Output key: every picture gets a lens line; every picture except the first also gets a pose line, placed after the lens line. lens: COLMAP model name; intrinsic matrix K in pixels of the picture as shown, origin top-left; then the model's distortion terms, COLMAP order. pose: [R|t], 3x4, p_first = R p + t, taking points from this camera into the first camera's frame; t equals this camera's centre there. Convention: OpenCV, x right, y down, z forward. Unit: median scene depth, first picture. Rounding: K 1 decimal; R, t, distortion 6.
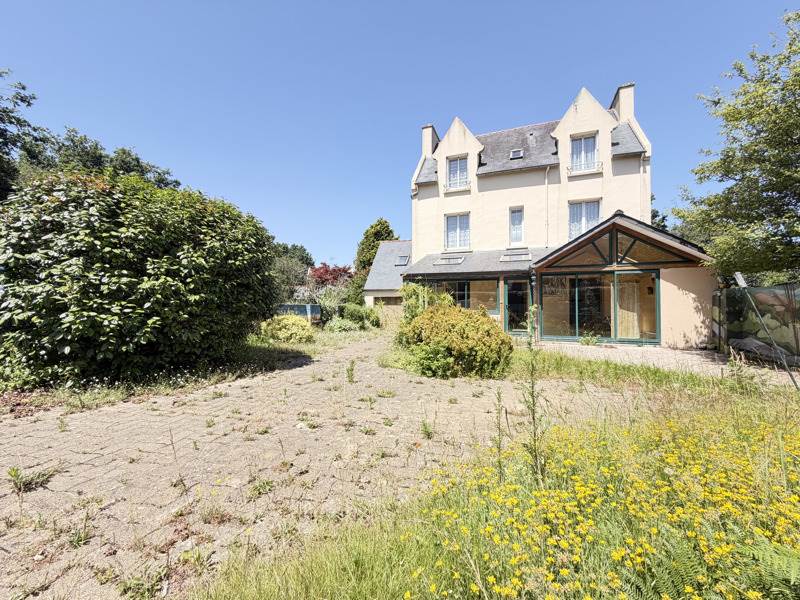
lens RADIAL K [[321.1, 0, 393.8], [0, 321.1, 300.3], [0, 0, 1]] dist [0.001916, 0.000105]
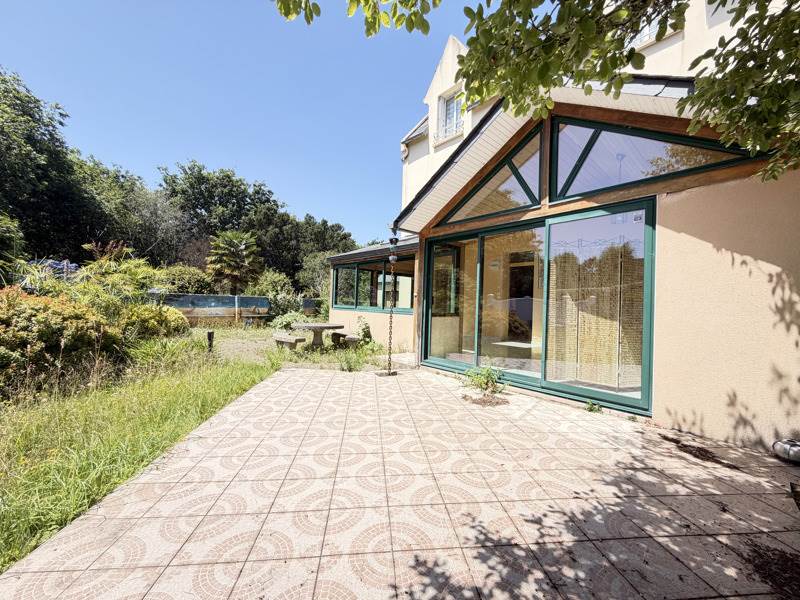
lens RADIAL K [[321.1, 0, 403.7], [0, 321.1, 299.2], [0, 0, 1]] dist [0.001916, 0.000105]
pose [[0.881647, 0.016509, -0.471620, 0.708996], [-0.019427, 0.999810, -0.001318, 0.017986], [0.471509, 0.010324, 0.881801, 0.533500]]
